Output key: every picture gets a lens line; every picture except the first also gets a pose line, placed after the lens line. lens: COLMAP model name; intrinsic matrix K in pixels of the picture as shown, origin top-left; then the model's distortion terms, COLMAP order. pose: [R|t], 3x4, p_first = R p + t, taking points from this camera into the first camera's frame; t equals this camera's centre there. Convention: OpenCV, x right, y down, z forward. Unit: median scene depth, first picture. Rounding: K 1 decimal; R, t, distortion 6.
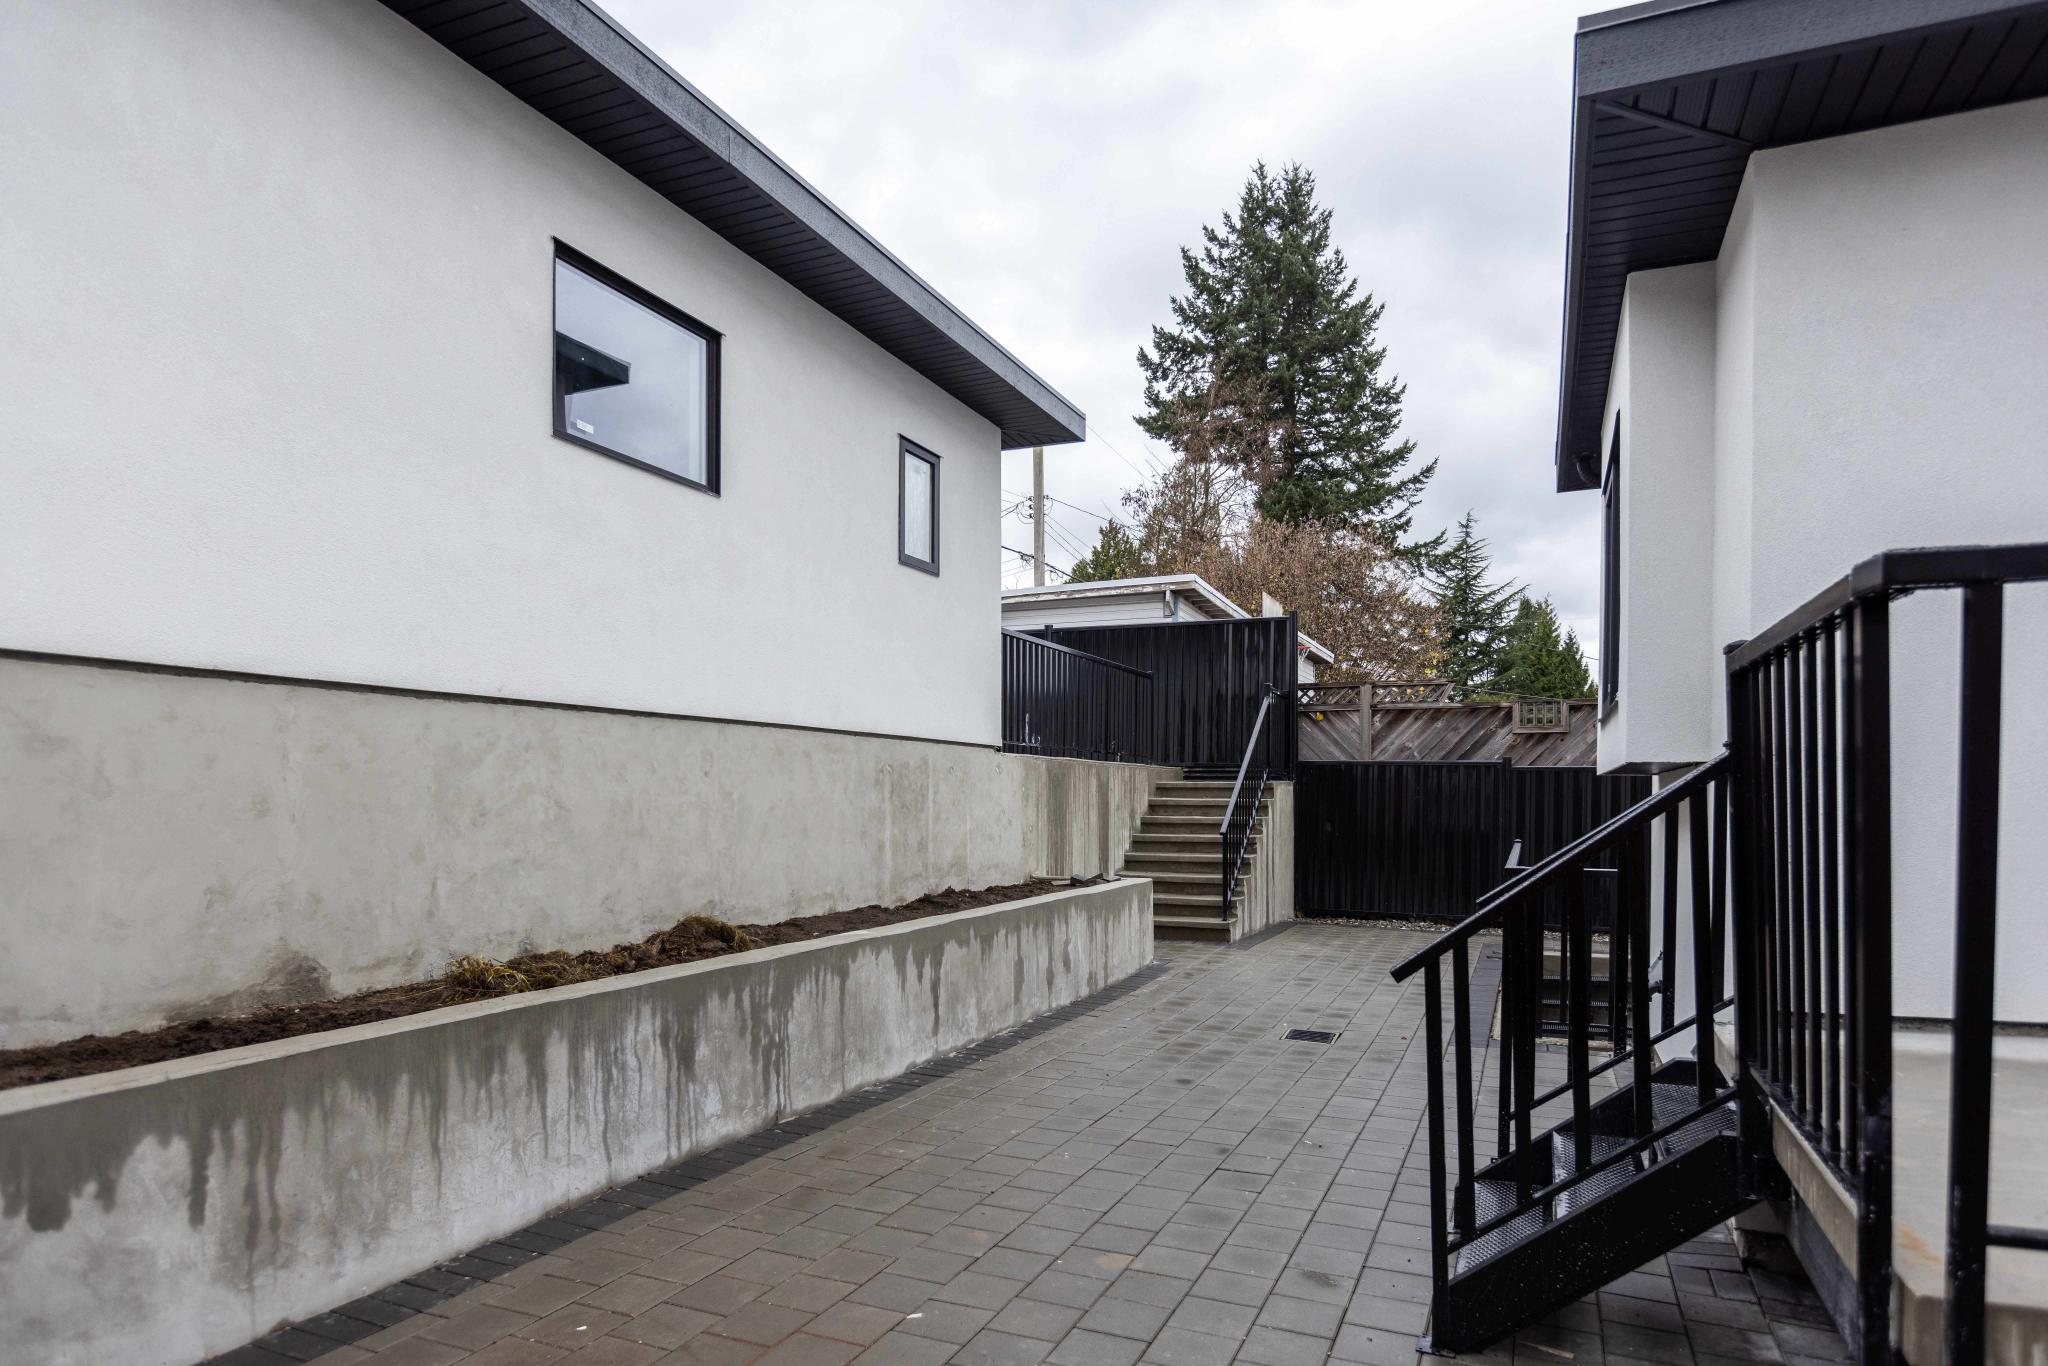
lens RADIAL K [[1191.4, 0, 1039.7], [0, 1191.4, 789.2], [0, 0, 1]] dist [-0.005257, 0.003747]
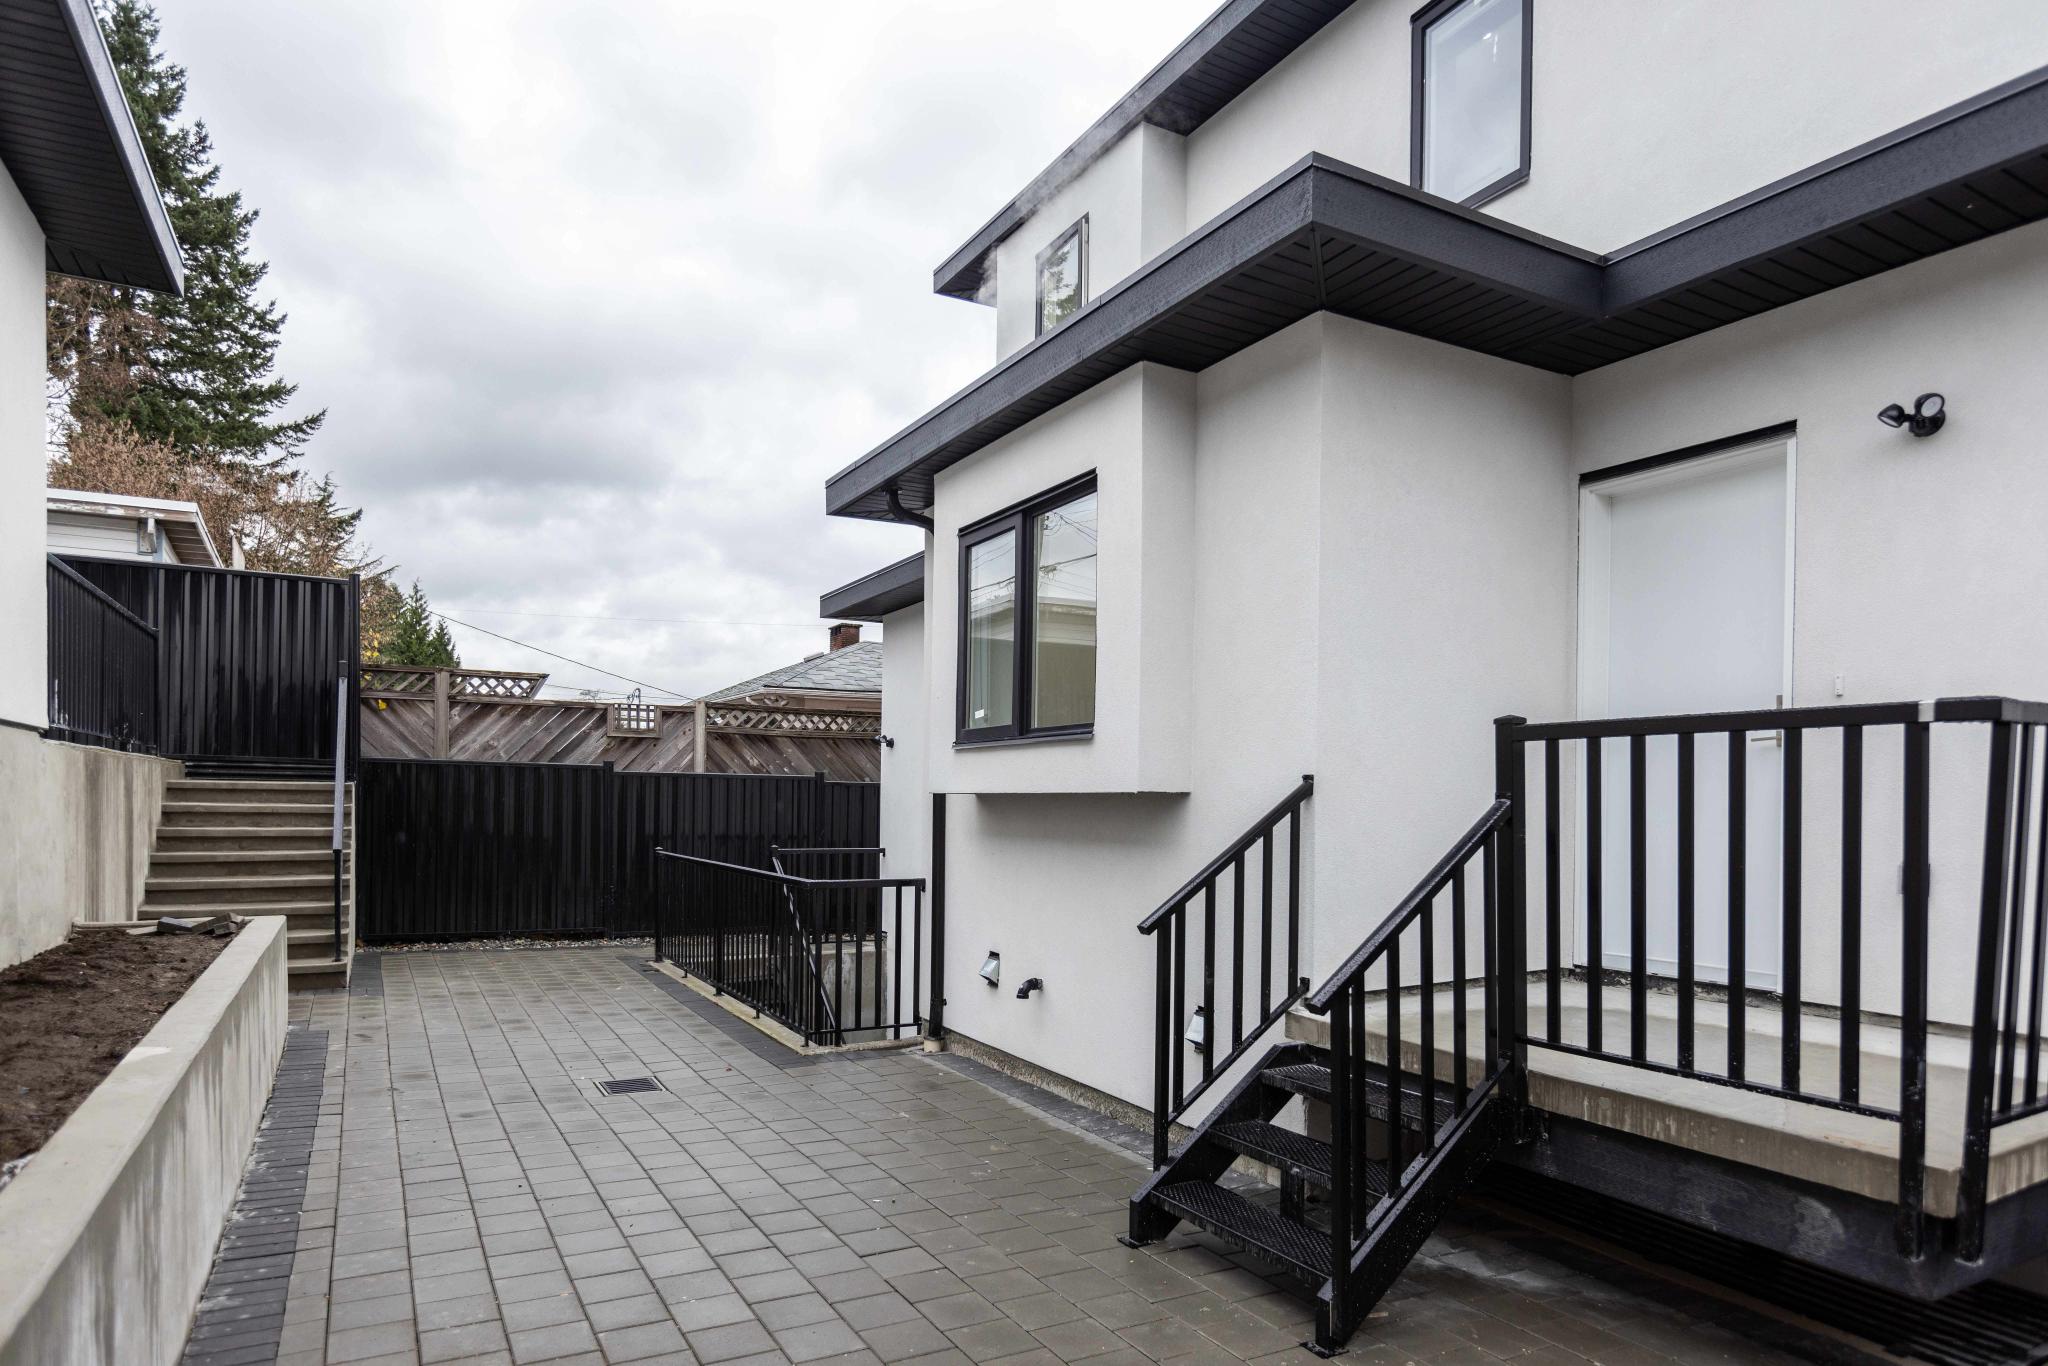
lens RADIAL K [[1191.4, 0, 1040.2], [0, 1191.4, 799.0], [0, 0, 1]] dist [-0.005257, 0.003747]
pose [[0.607101, 0.003935, 0.794615, -0.149669], [-0.014722, 0.999872, 0.006297, -0.006789], [-0.794488, -0.015521, 0.607081, 0.122372]]
